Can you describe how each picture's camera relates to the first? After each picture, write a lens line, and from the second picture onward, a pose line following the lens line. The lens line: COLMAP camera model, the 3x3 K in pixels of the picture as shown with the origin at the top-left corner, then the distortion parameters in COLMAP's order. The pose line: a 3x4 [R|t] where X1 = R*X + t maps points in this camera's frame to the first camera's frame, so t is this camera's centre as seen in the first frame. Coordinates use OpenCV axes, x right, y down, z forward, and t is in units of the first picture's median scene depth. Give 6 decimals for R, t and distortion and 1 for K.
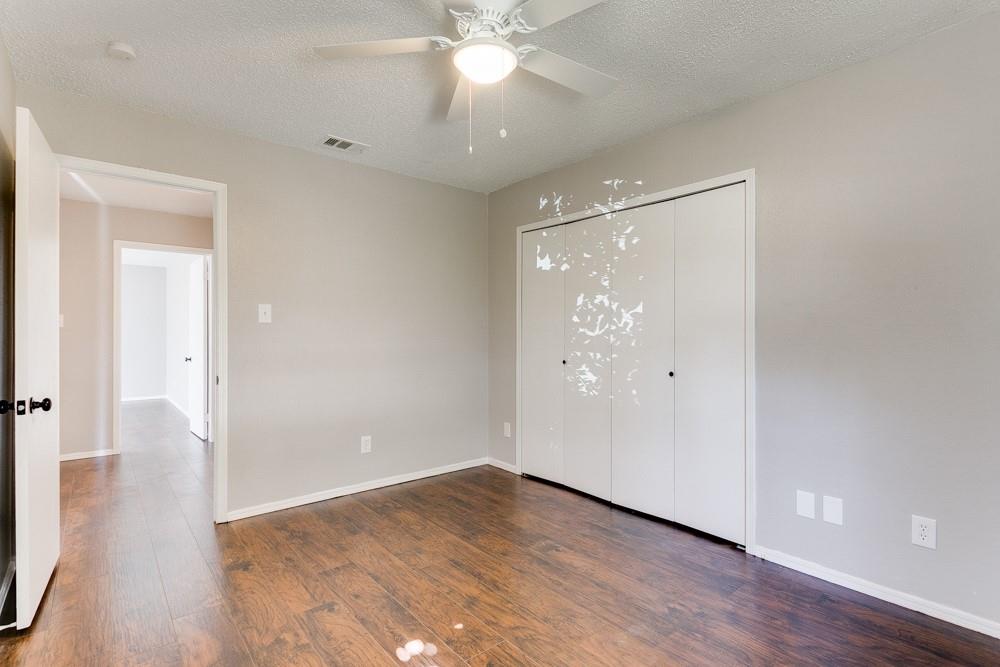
lens RADIAL K [[476.8, 0, 498.5], [0, 476.8, 335.9], [0, 0, 1]] dist [0.000596, -0.000507]
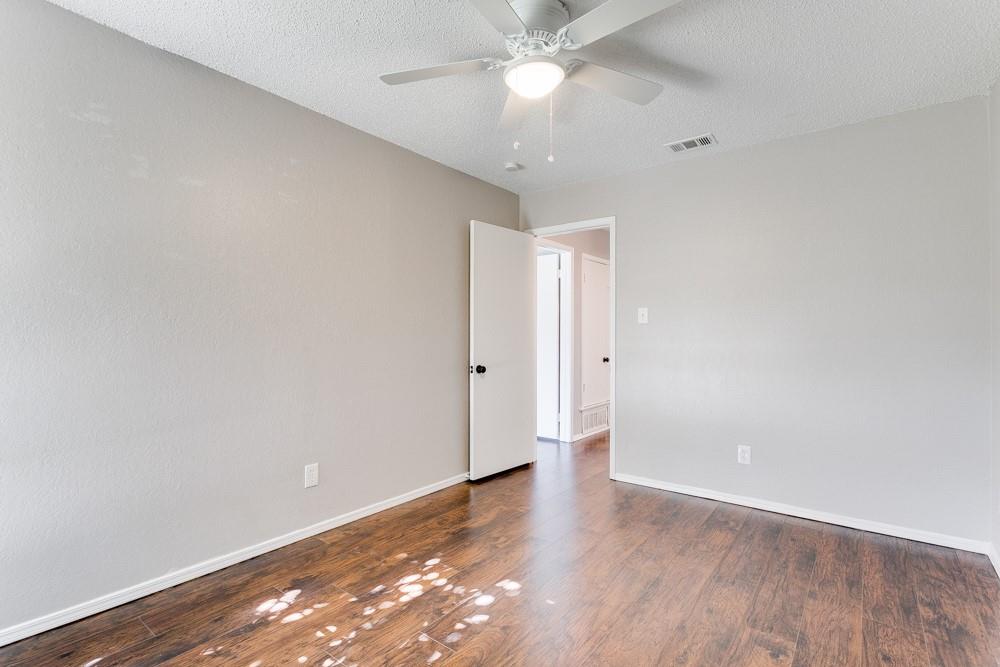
lens RADIAL K [[476.8, 0, 498.5], [0, 476.8, 335.9], [0, 0, 1]] dist [0.000596, -0.000507]
pose [[0.211029, 0.002752, -0.977476, 0.581196], [-0.004574, 0.999988, 0.001828, 0.002253], [0.977469, 0.004086, 0.211039, 0.401157]]
